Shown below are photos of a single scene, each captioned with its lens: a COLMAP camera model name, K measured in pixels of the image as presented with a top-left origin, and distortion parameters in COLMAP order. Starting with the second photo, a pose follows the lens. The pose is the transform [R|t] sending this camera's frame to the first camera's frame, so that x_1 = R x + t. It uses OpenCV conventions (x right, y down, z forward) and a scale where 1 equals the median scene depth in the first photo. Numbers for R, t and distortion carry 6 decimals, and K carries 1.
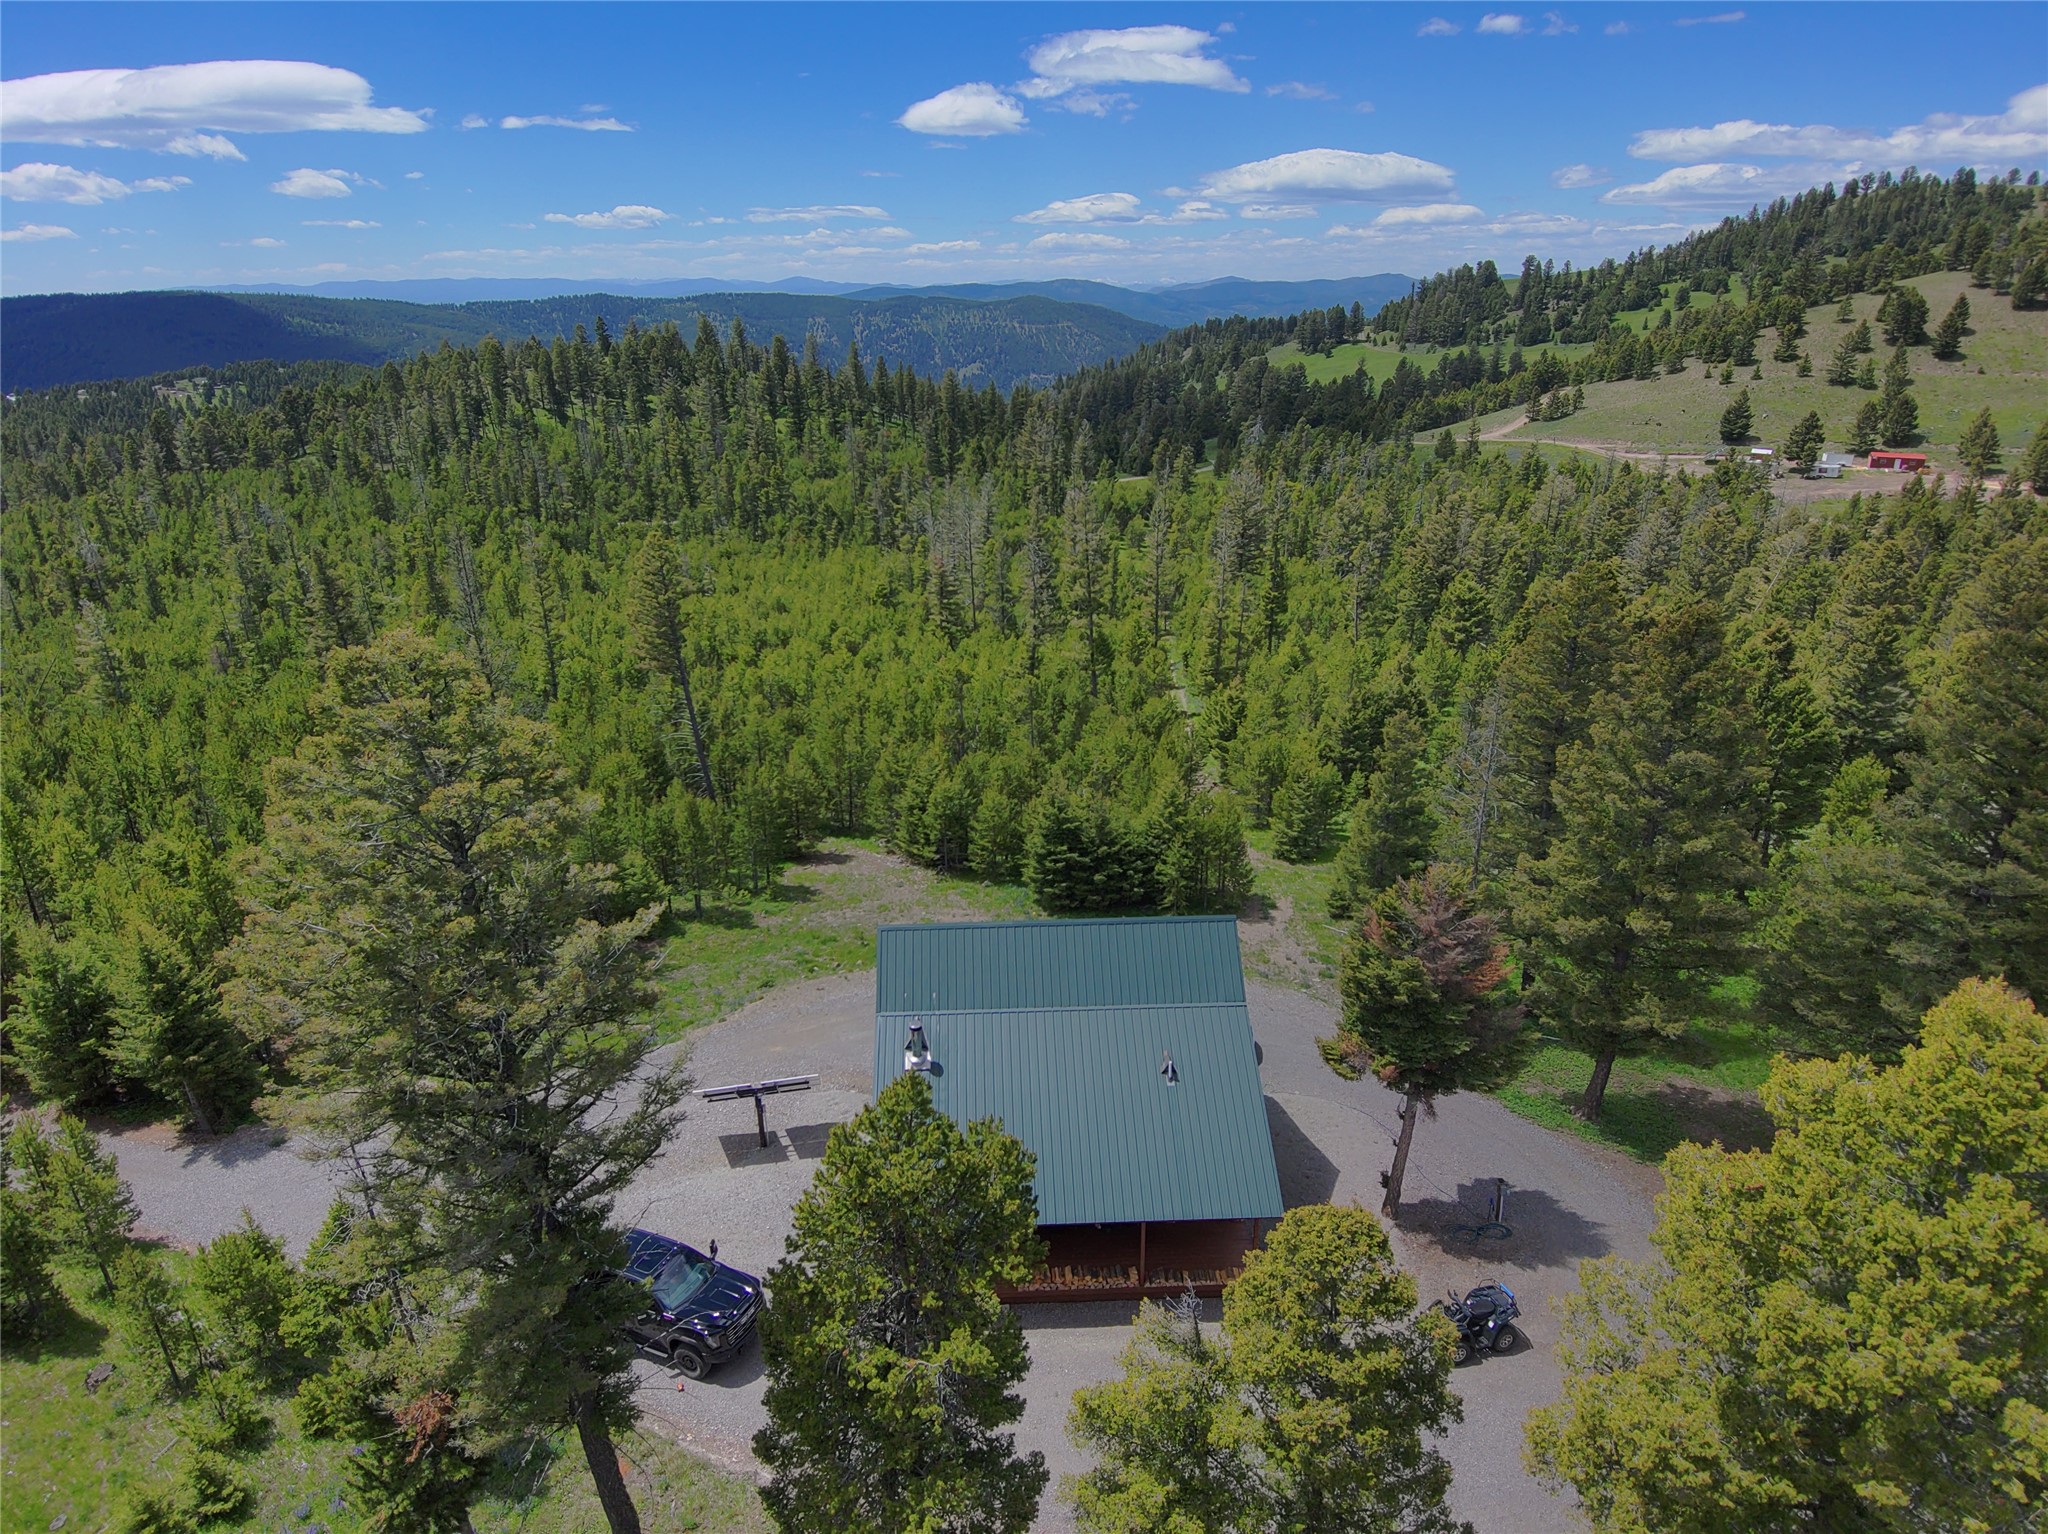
lens RADIAL K [[1249.5, 0, 1024.0], [0, 1249.5, 767.0], [0, 0, 1]] dist [0.020672, -0.058282]
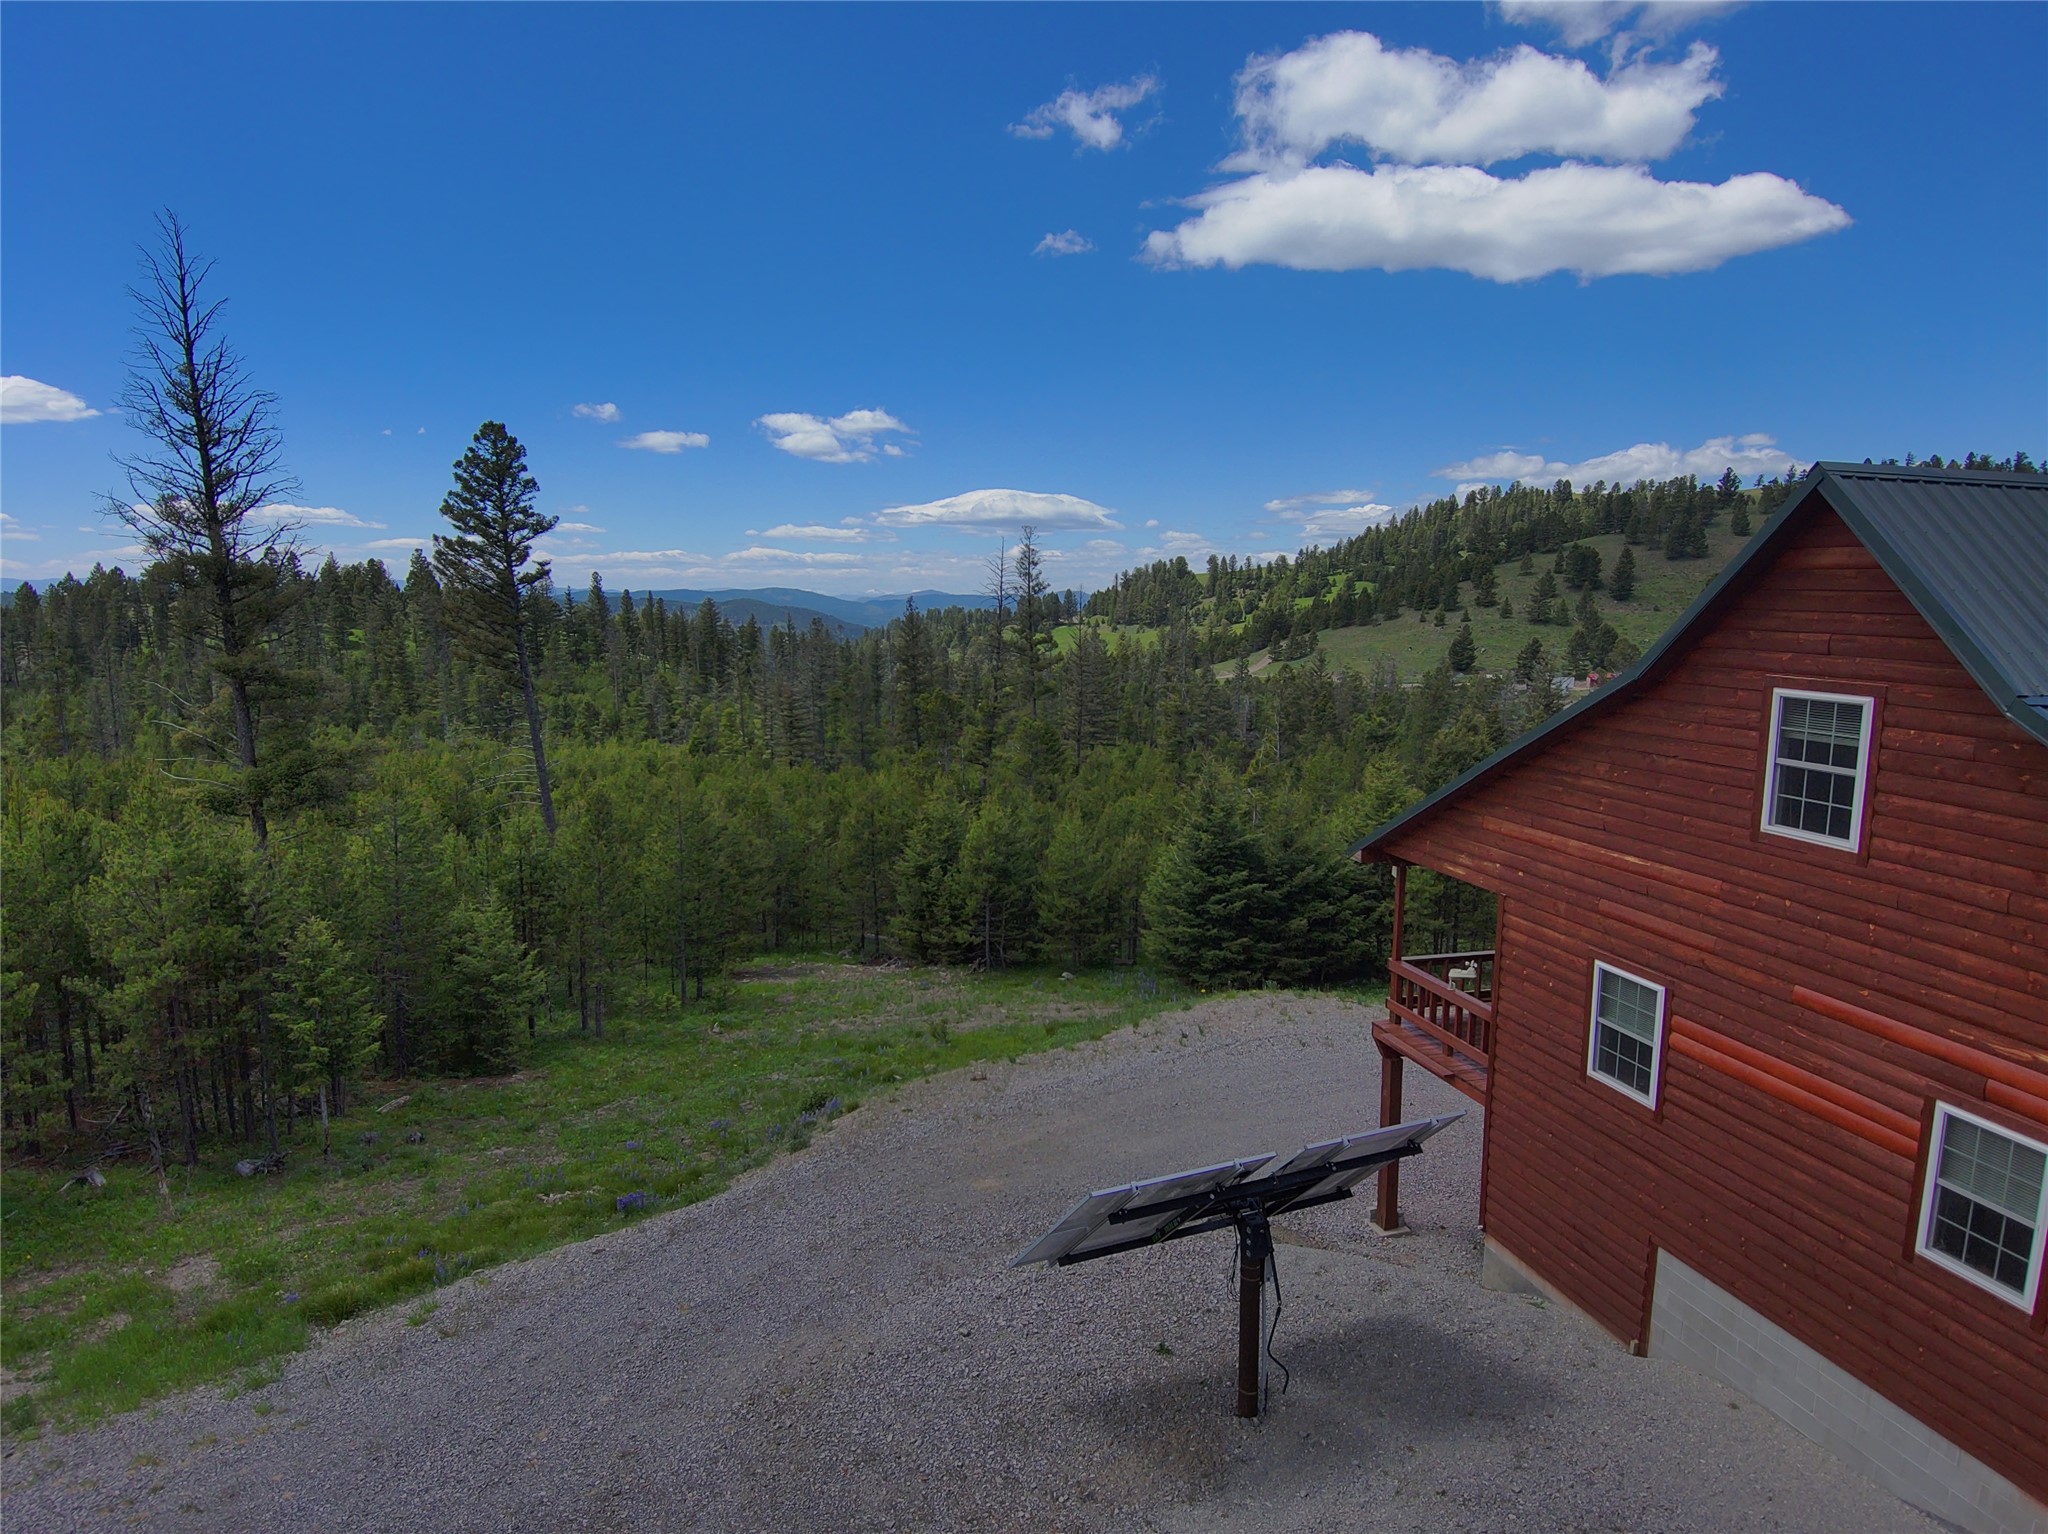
lens RADIAL K [[1219.6, 0, 1032.0], [0, 1219.6, 781.5], [0, 0, 1]] dist [0.036663, -0.000474]
pose [[0.970064, -0.019451, 0.242069, -0.044141], [0.073635, 0.973420, -0.216867, 0.030053], [-0.231416, 0.228200, 0.945712, 0.098488]]
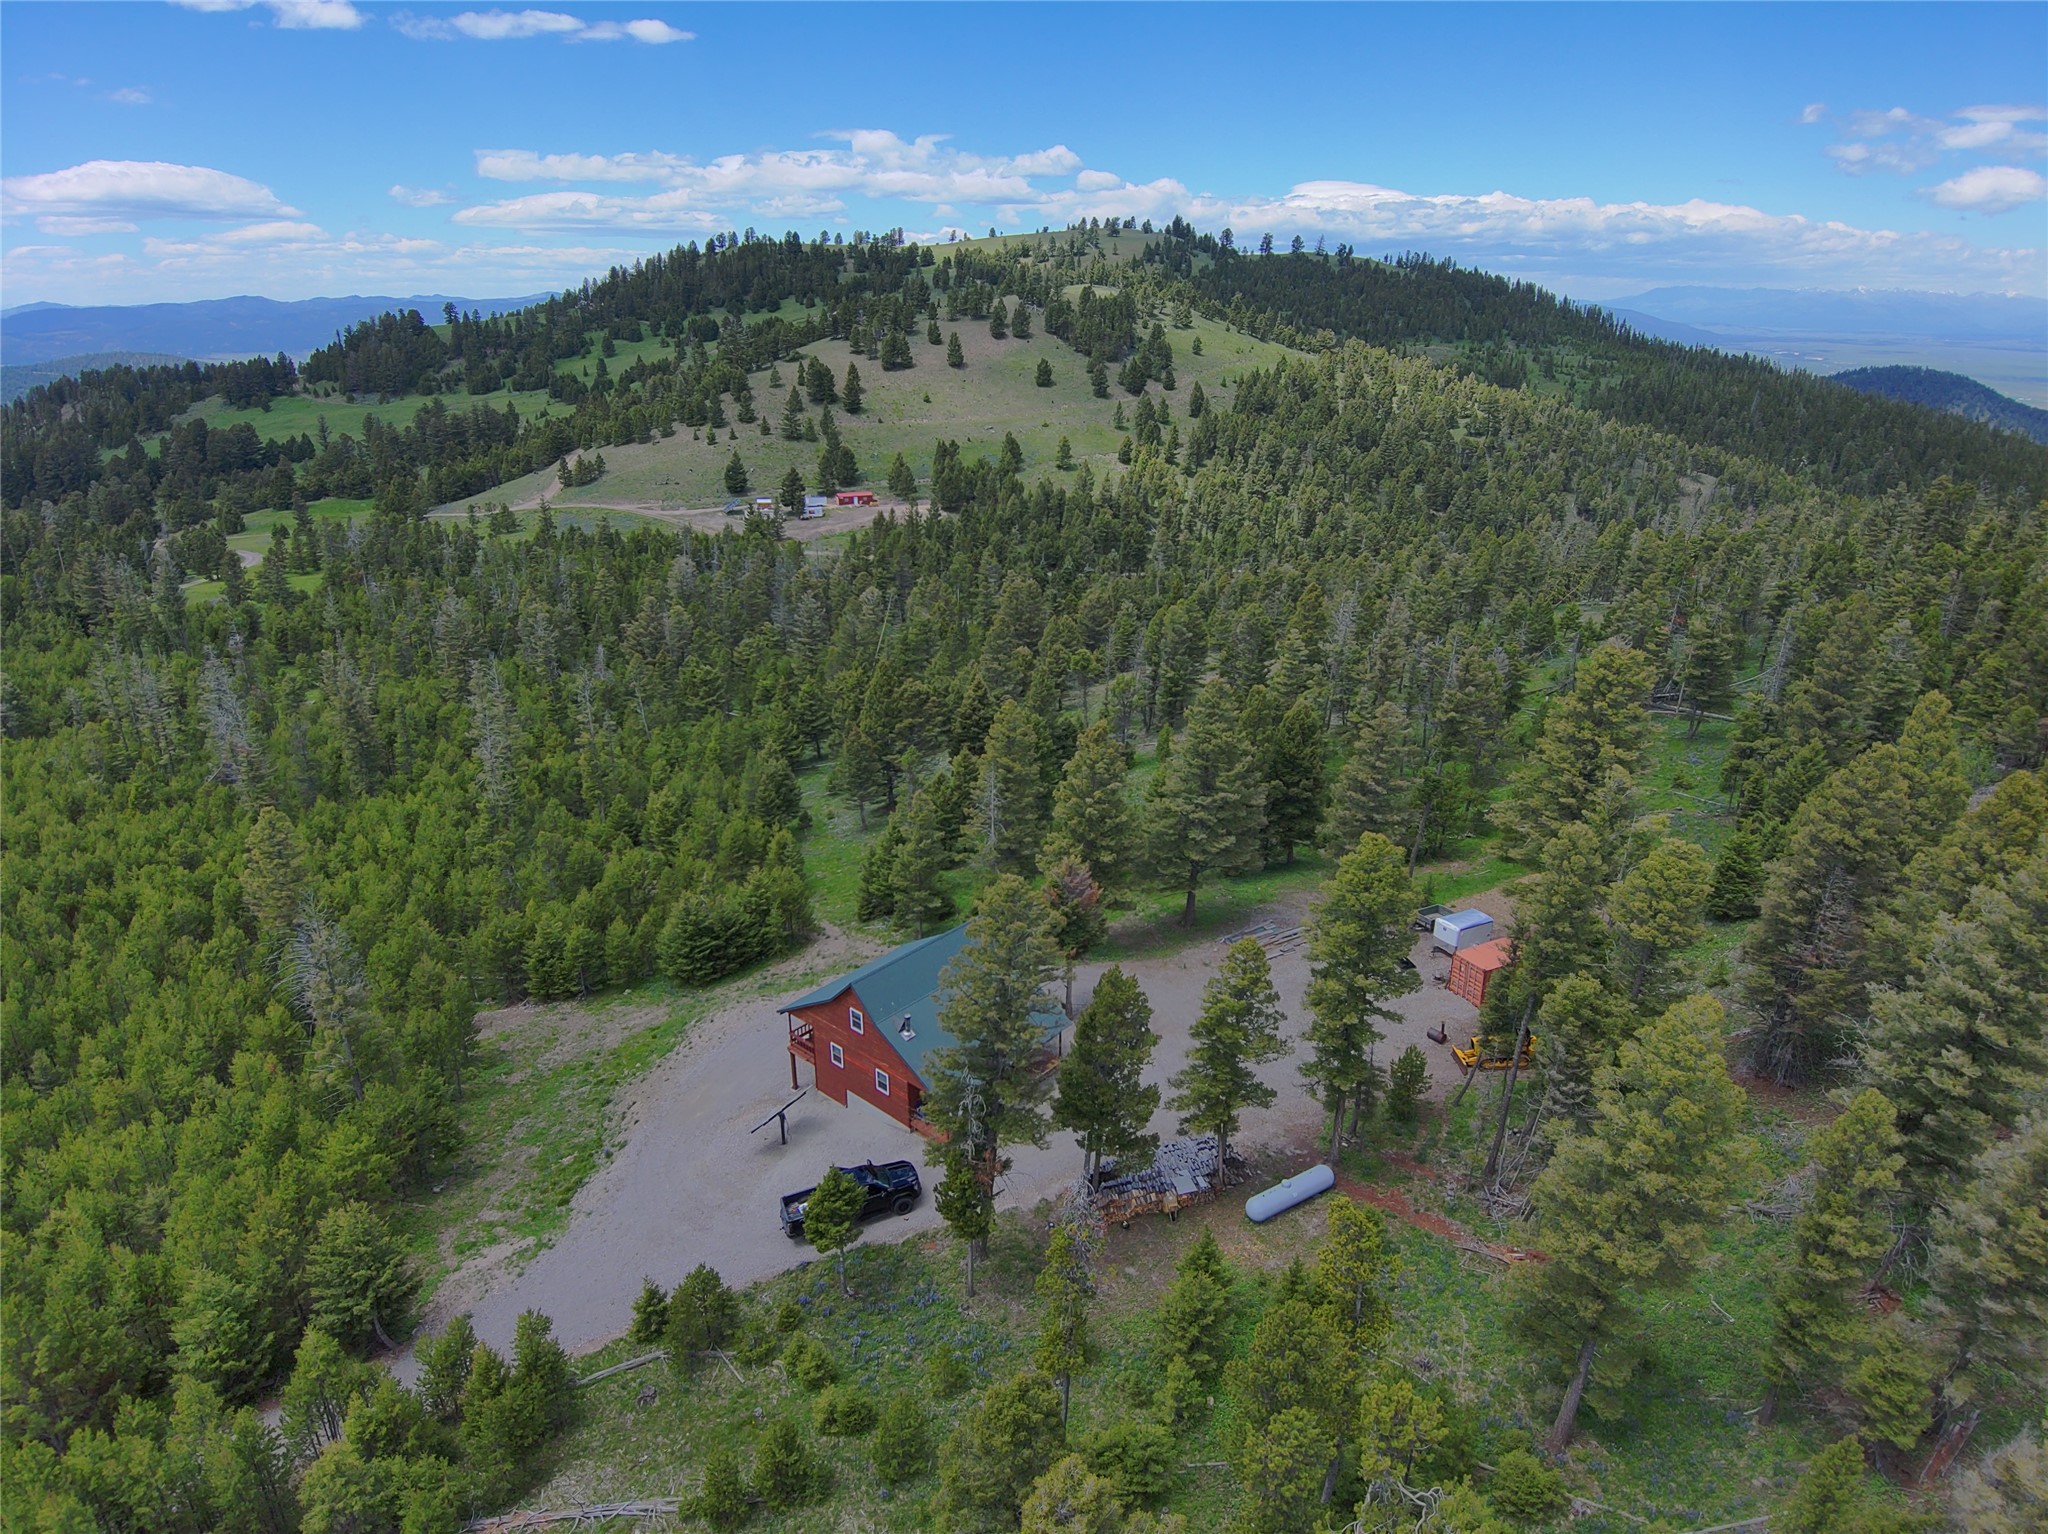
lens RADIAL K [[1219.6, 0, 1032.0], [0, 1219.6, 781.5], [0, 0, 1]] dist [0.036663, -0.000474]
pose [[0.683234, -0.258779, 0.682806, -0.134620], [0.252953, 0.961075, 0.111129, -0.038973], [-0.684986, 0.096791, 0.722098, -0.062085]]
